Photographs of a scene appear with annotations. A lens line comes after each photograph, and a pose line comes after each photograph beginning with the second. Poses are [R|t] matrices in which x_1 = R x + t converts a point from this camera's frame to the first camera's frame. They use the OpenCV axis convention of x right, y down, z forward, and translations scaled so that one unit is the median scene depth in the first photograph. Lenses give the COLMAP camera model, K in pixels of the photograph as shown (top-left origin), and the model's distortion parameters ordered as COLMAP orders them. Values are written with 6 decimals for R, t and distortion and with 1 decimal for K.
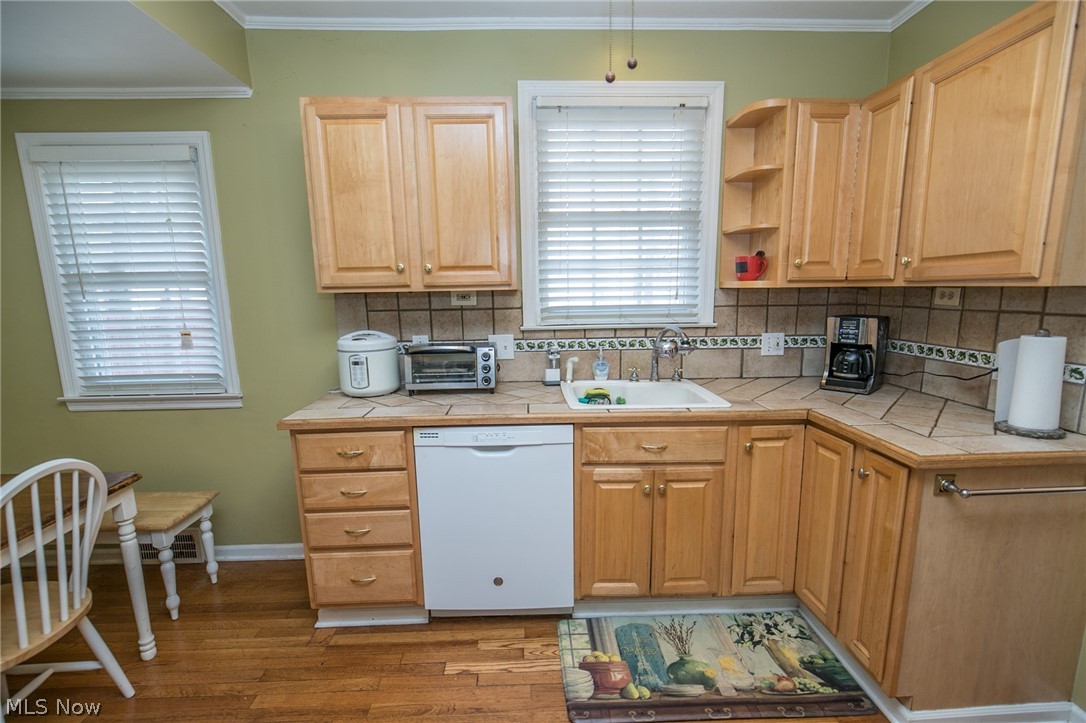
lens RADIAL K [[482.1, 0, 543.0], [0, 482.1, 361.5], [0, 0, 1]] dist [-0.000837, -0.000094]
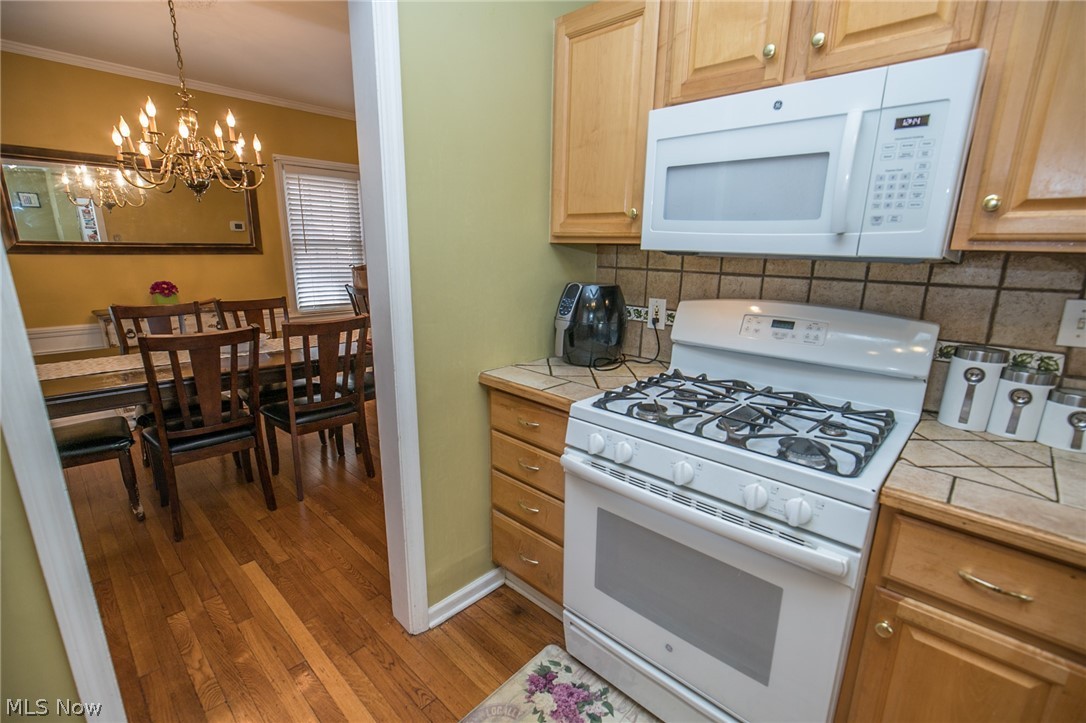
lens RADIAL K [[482.1, 0, 543.0], [0, 482.1, 361.5], [0, 0, 1]] dist [-0.000837, -0.000094]
pose [[0.717047, -0.142976, 0.682204, -0.016208], [0.078581, 0.989078, 0.124696, -0.053274], [-0.692581, -0.035804, 0.720451, 0.364749]]
